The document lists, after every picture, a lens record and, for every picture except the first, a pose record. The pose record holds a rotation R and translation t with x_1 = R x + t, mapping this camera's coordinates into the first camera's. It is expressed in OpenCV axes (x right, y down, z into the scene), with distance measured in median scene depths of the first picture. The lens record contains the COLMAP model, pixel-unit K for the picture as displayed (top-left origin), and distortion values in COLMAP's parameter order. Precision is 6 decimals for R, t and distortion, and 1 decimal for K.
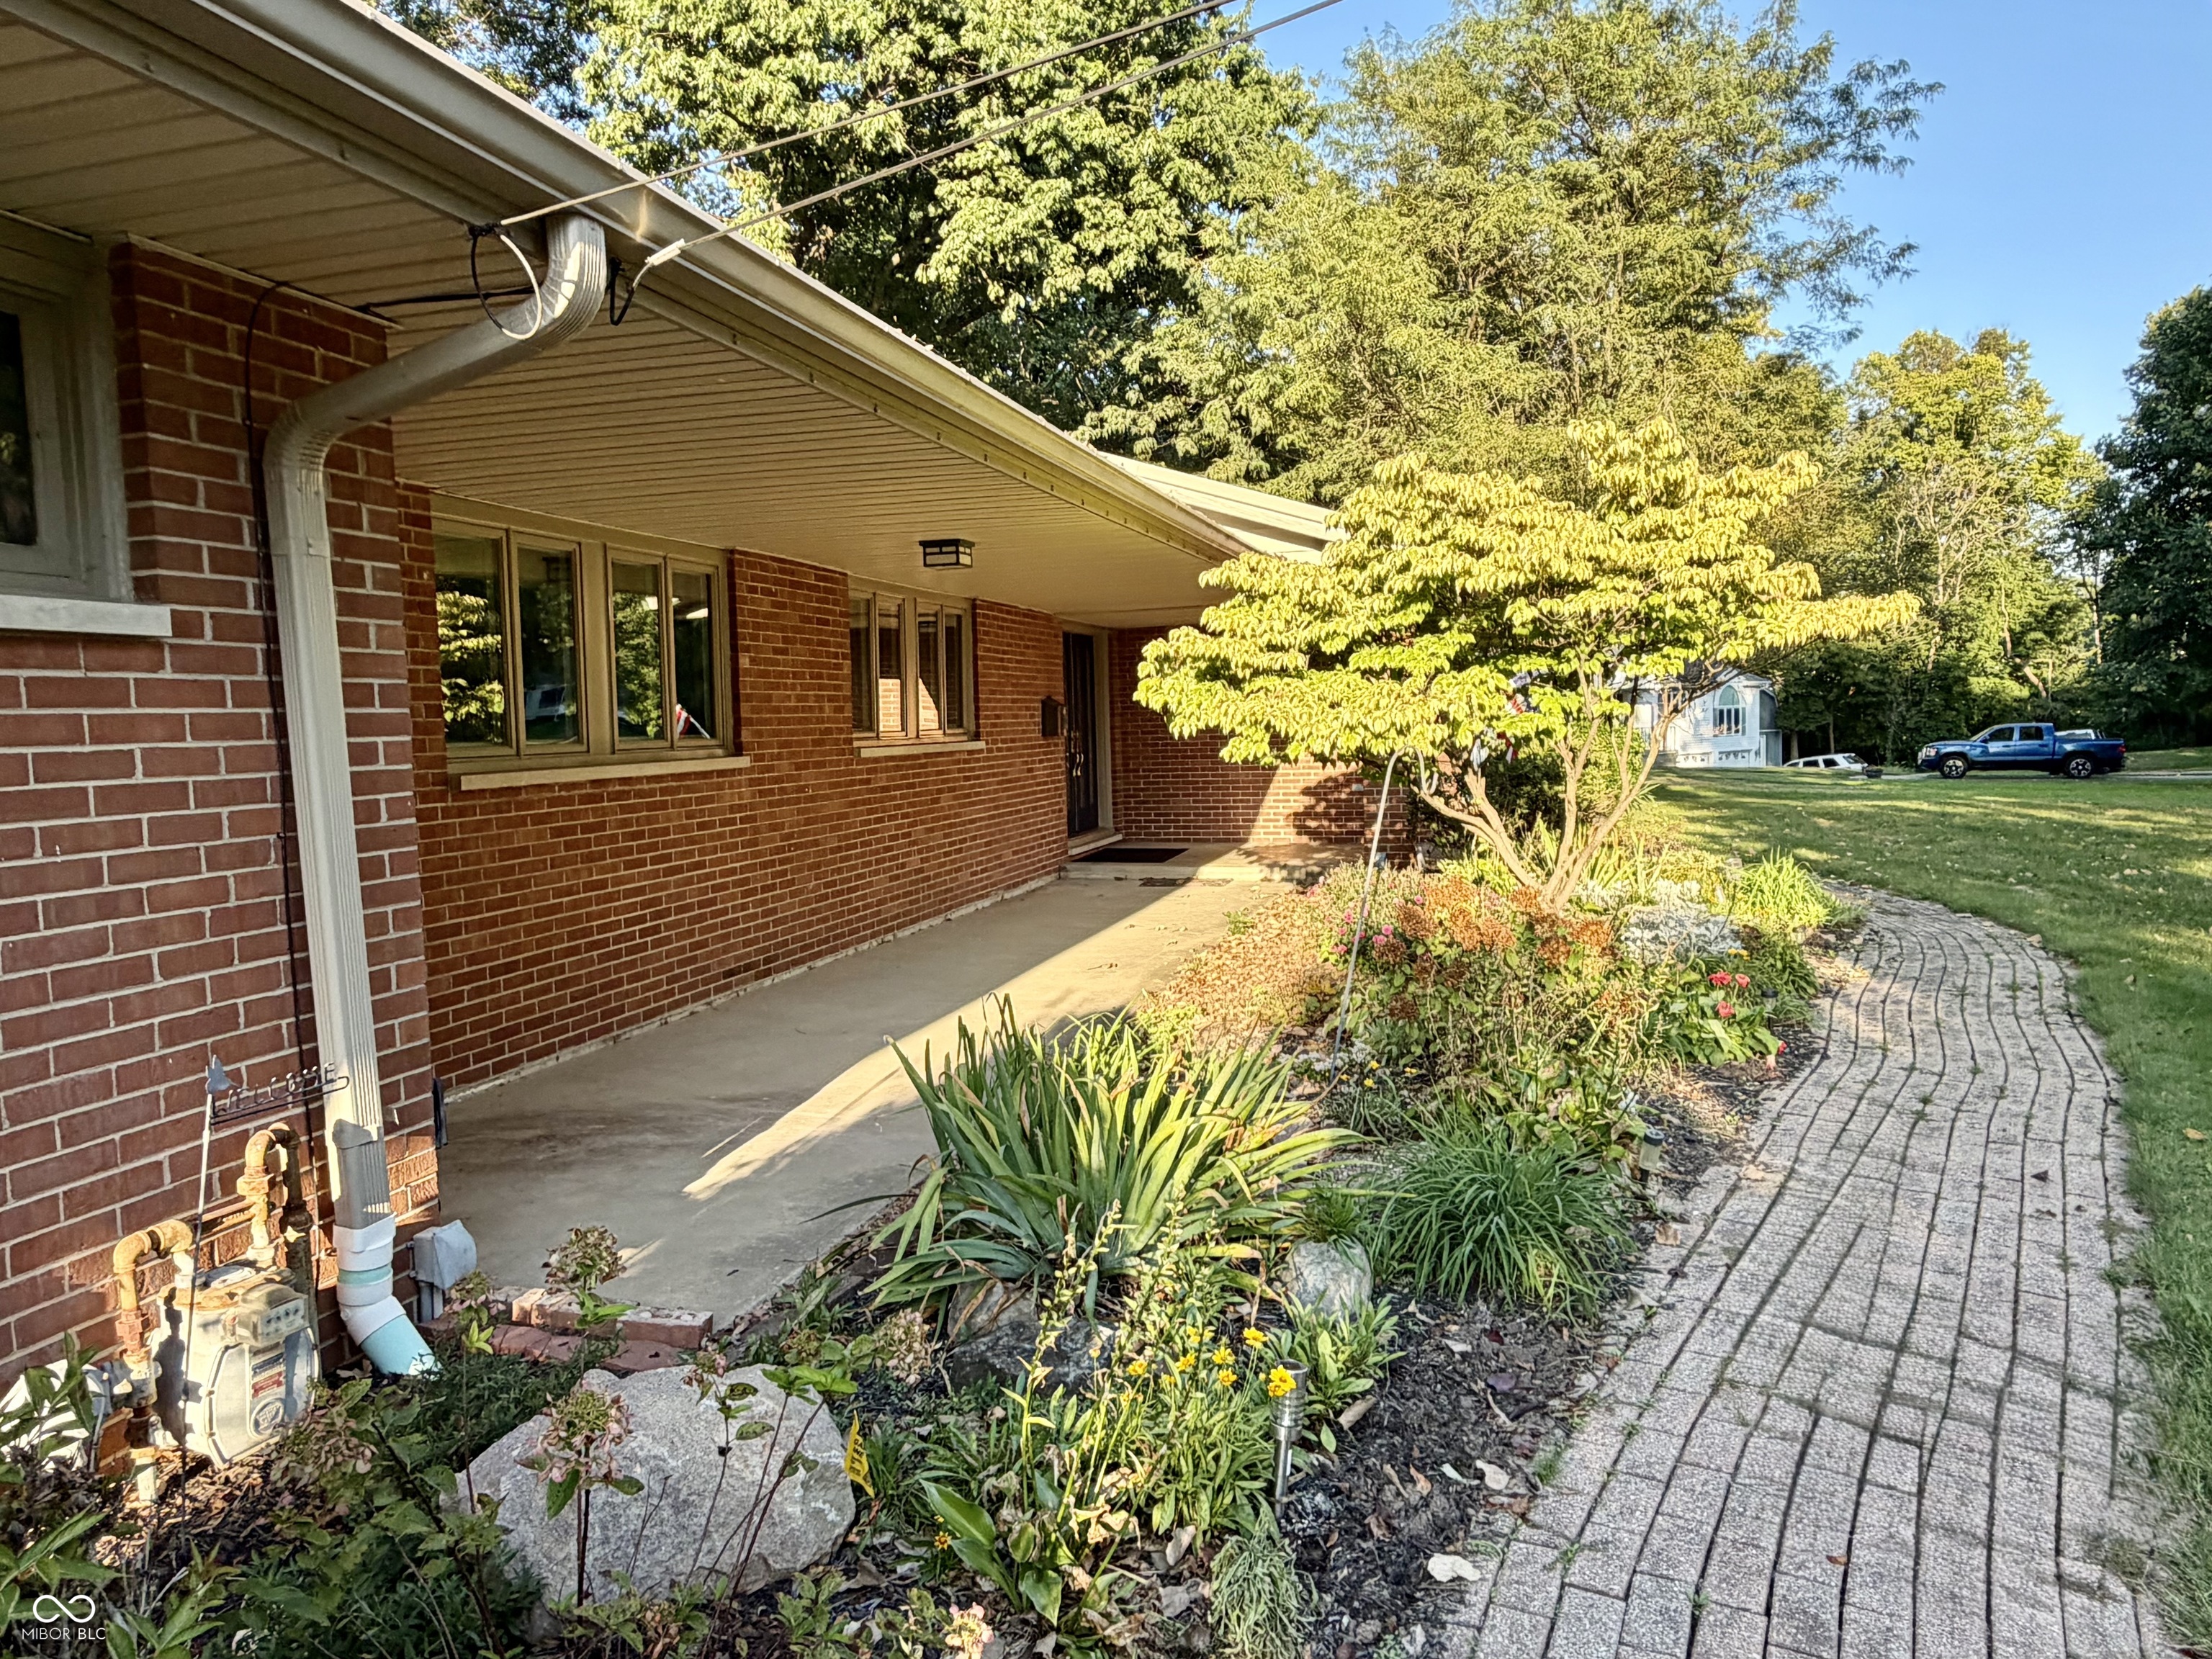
lens RADIAL K [[1442.9, 0, 1095.7], [0, 1442.9, 829.3], [0, 0, 1]] dist [-0.000848, 0.004642]
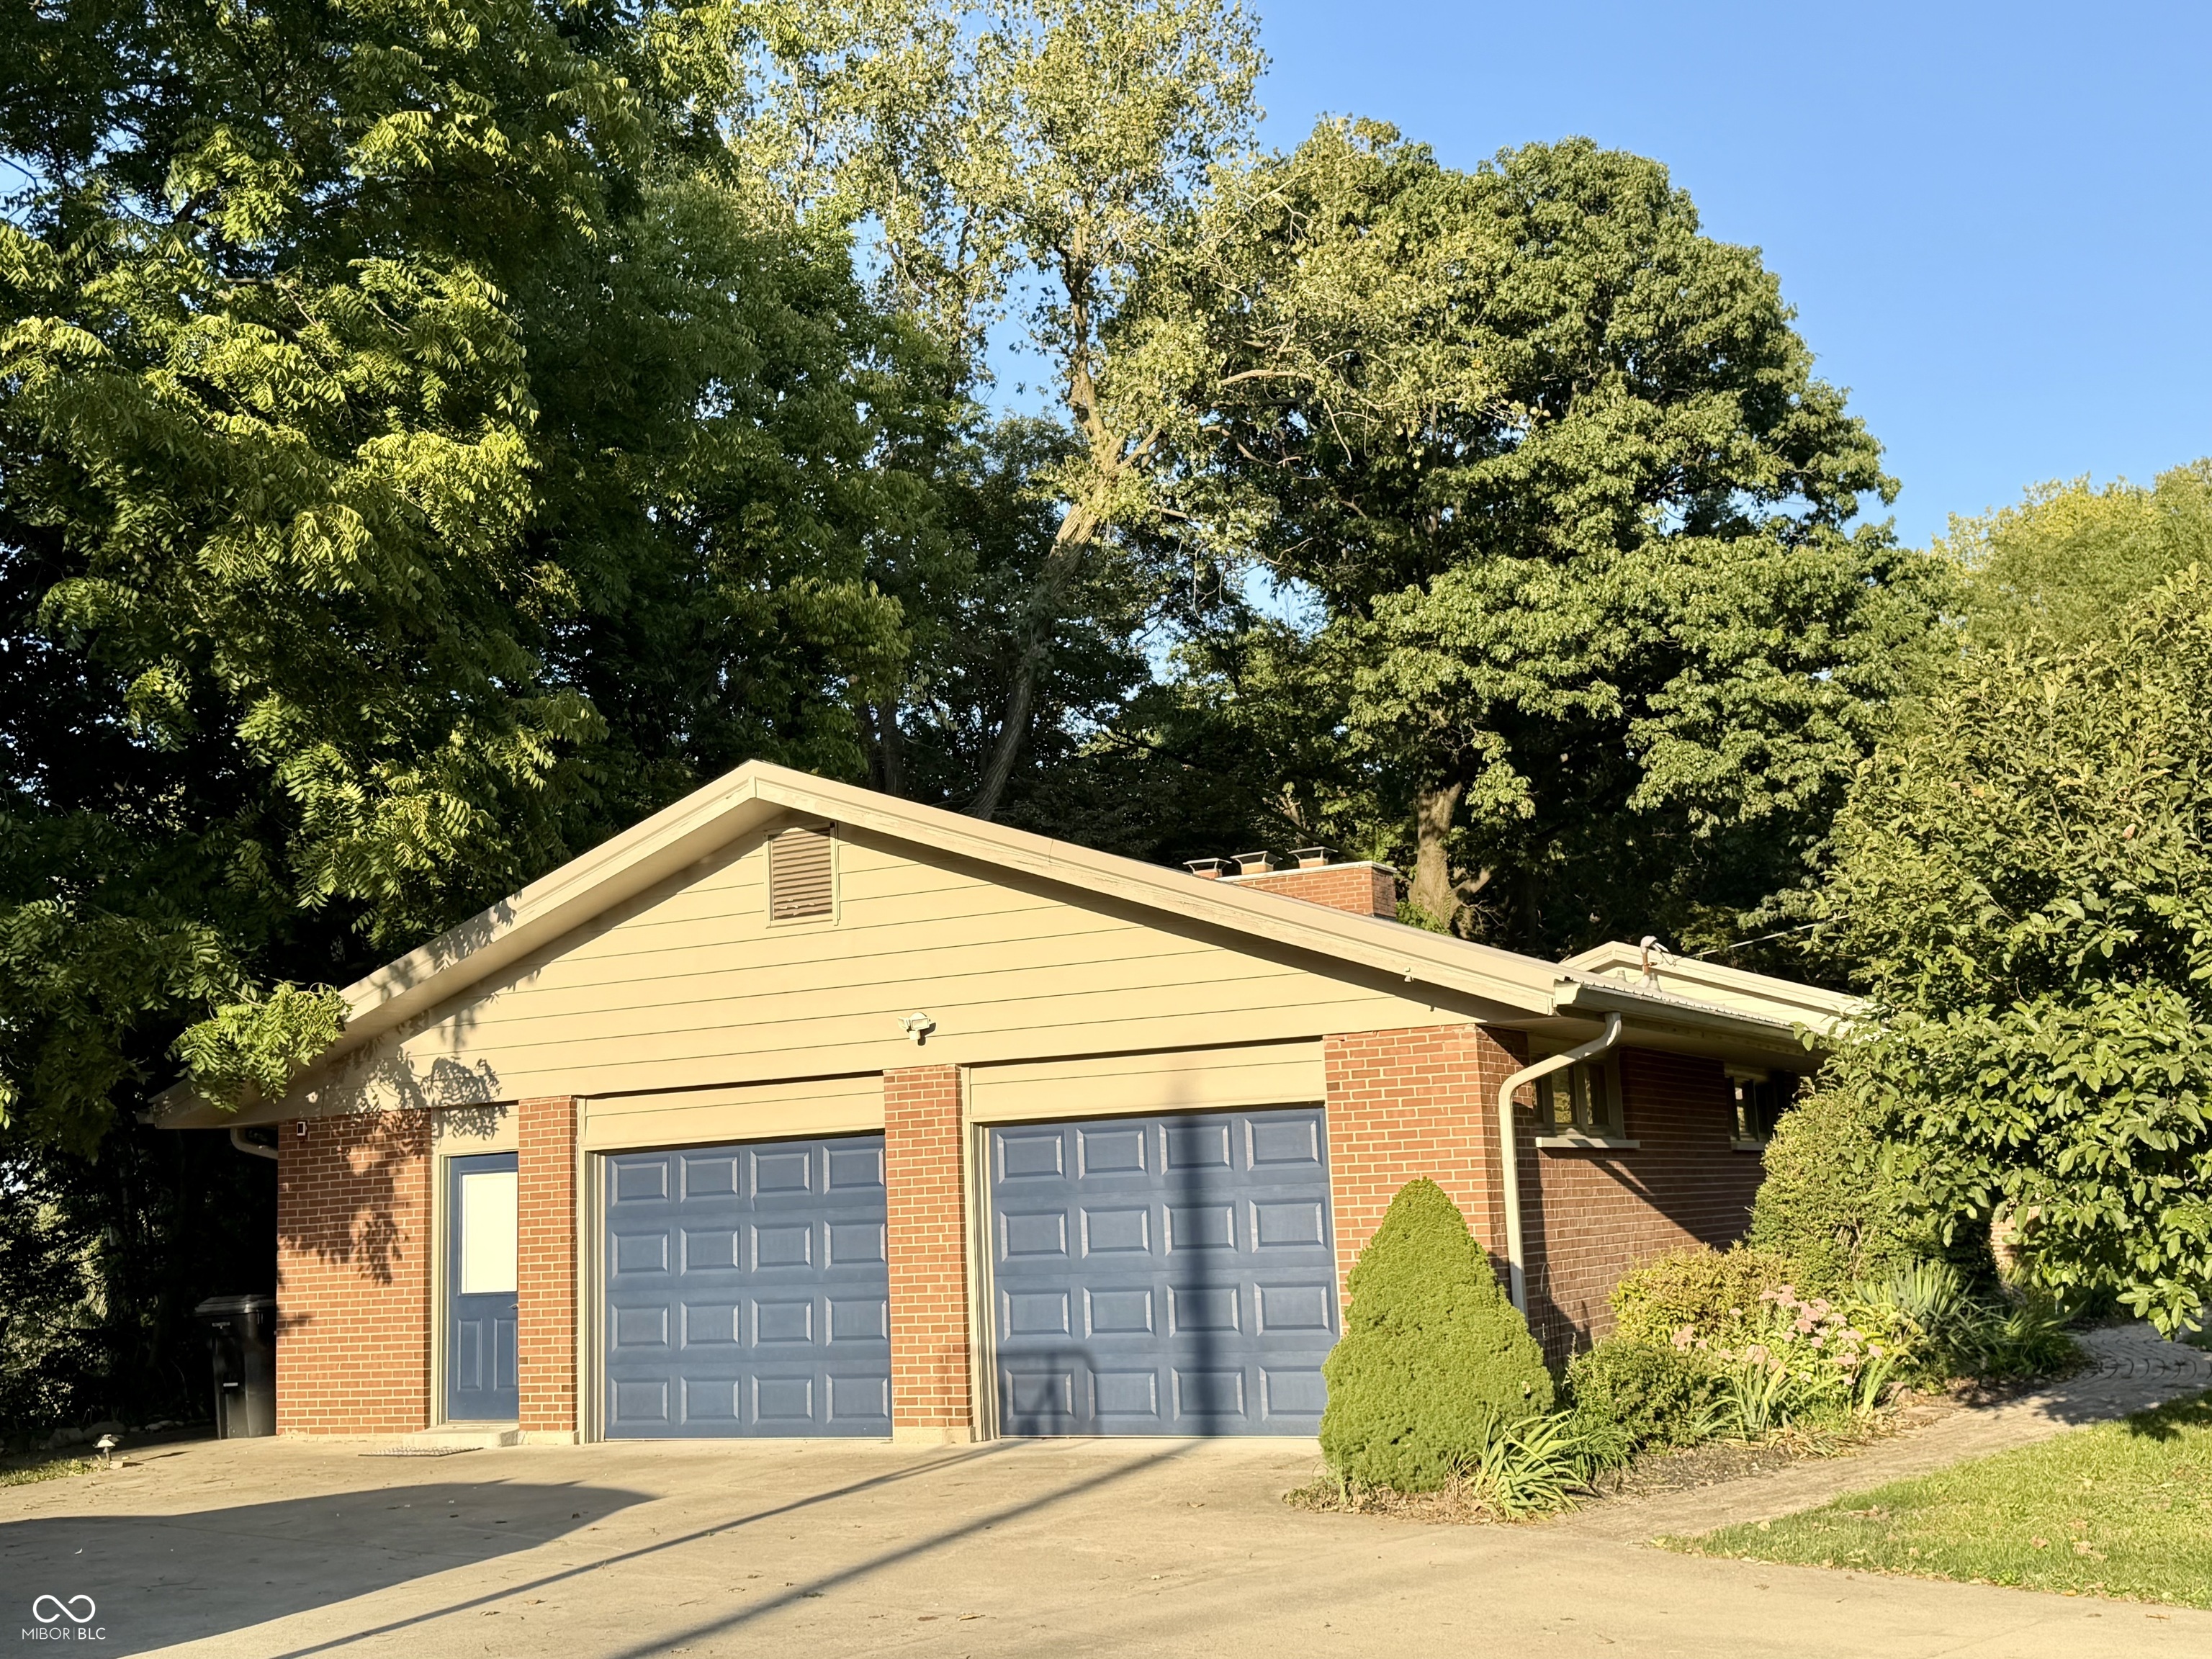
lens RADIAL K [[2418.4, 0, 1110.3], [0, 2418.4, 834.7], [0, 0, 1]] dist [0.168501, -0.362280]
pose [[0.983729, -0.039465, -0.175271, -0.199983], [-0.000501, 0.974968, -0.222344, 0.093125], [0.179658, 0.218814, 0.959085, -1.049299]]
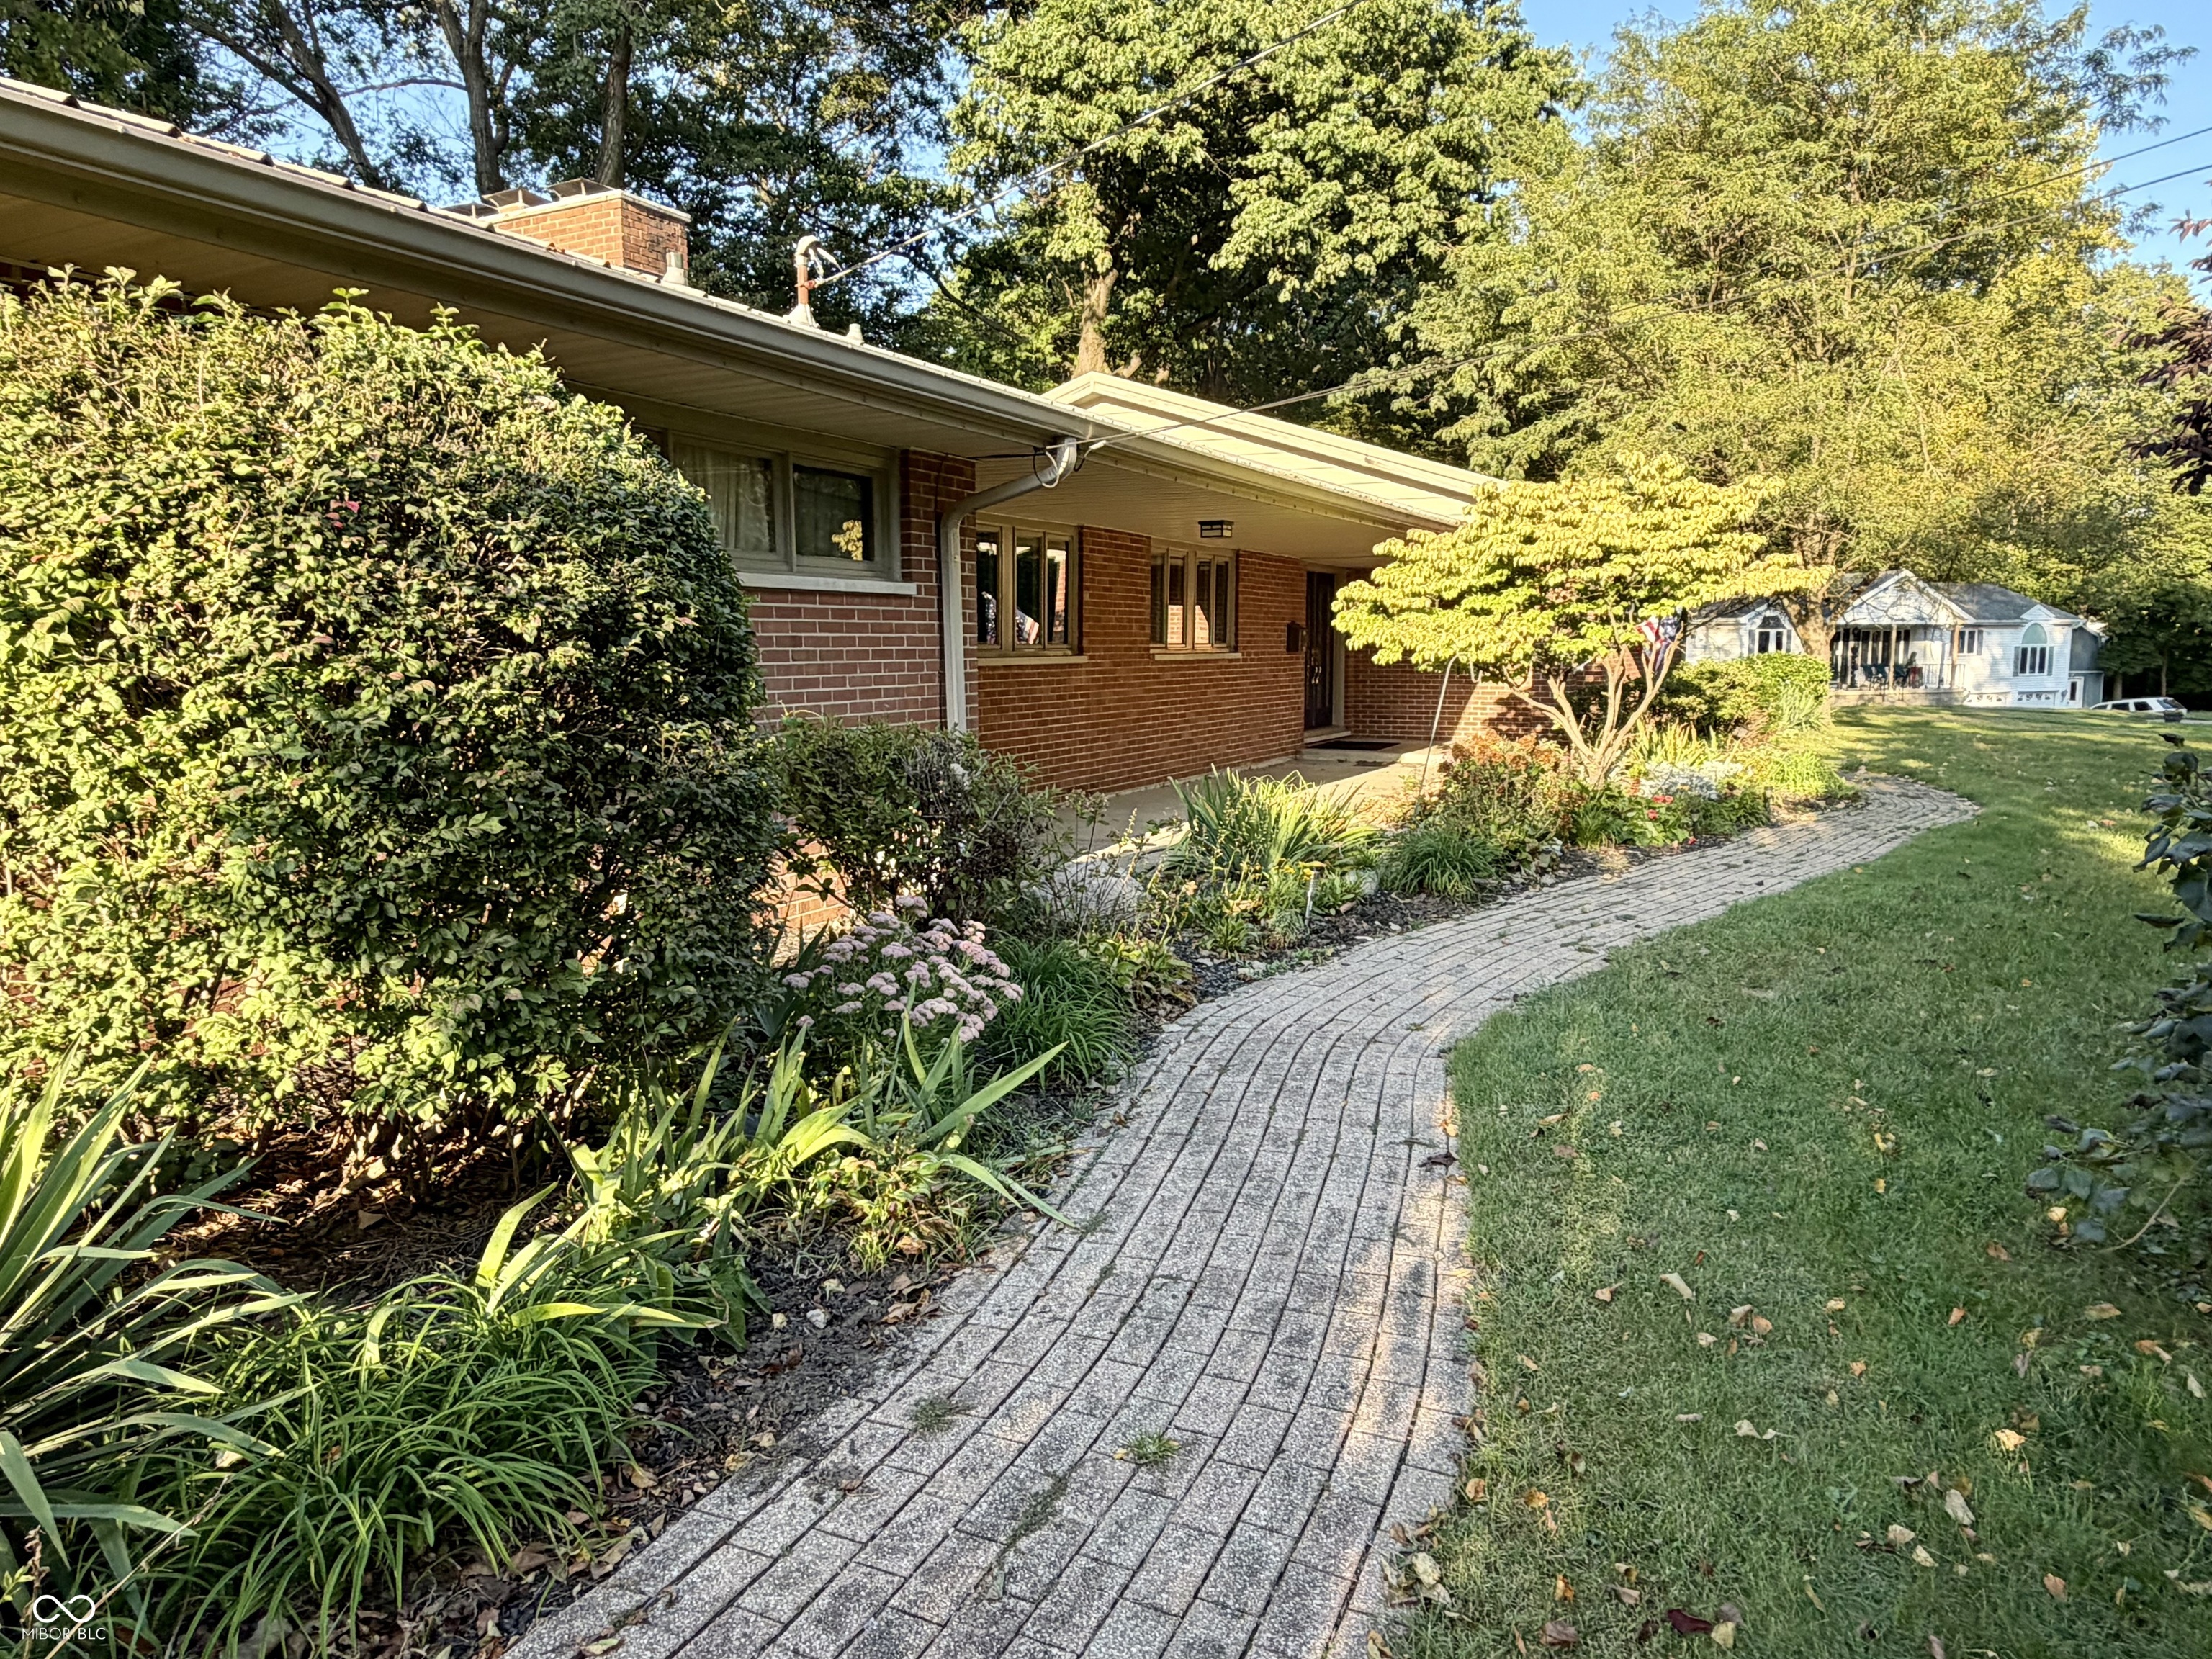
lens RADIAL K [[1442.9, 0, 1095.7], [0, 1442.9, 829.3], [0, 0, 1]] dist [-0.000848, 0.004642]
pose [[0.981201, 0.046975, -0.187186, 0.030045], [-0.036924, 0.997701, 0.056831, 0.019320], [0.189425, -0.048851, 0.980679, -0.223351]]
